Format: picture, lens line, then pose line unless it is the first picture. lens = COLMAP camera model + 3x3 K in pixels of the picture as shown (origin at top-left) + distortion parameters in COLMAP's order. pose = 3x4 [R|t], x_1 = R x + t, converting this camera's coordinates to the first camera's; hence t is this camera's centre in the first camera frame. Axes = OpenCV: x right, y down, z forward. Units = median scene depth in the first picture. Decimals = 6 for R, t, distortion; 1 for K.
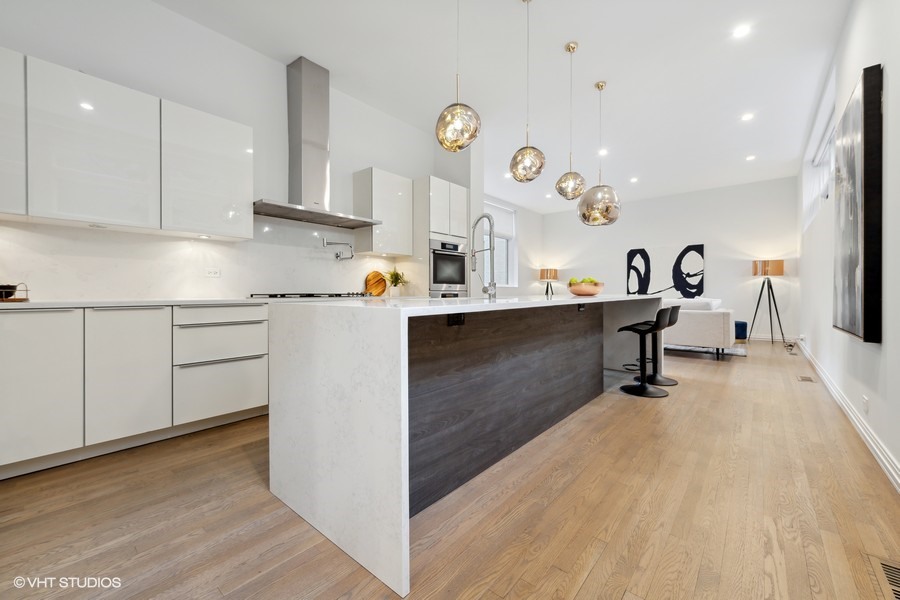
lens RADIAL K [[367.0, 0, 450.4], [0, 367.0, 294.5], [0, 0, 1]] dist [0.000290, 0.000015]
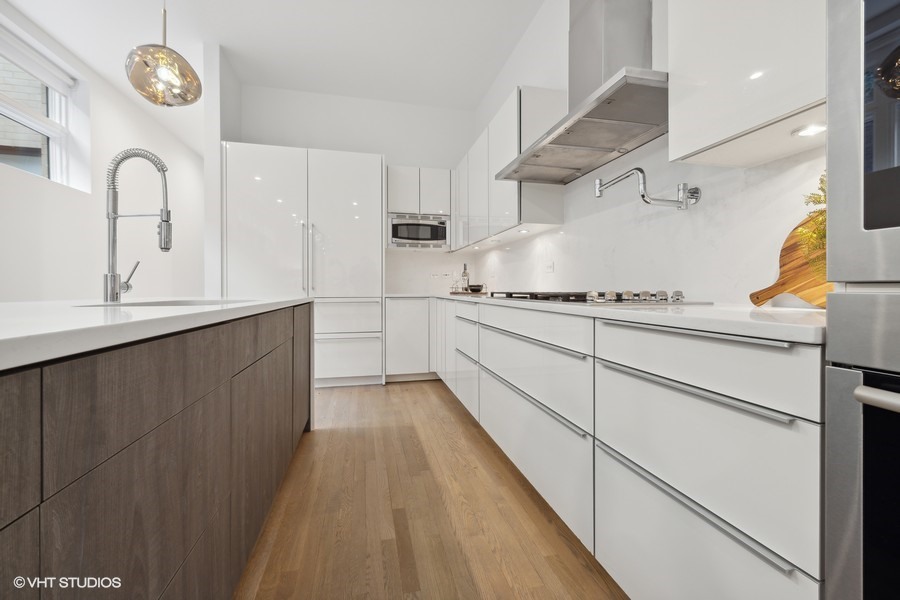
lens RADIAL K [[367.0, 0, 451.4], [0, 367.0, 292.2], [0, 0, 1]] dist [0.000290, 0.000015]
pose [[-0.585166, 0.007385, -0.810880, 0.287531], [-0.004107, 0.999919, 0.012070, -0.011416], [0.810903, 0.010393, -0.585088, 1.876532]]
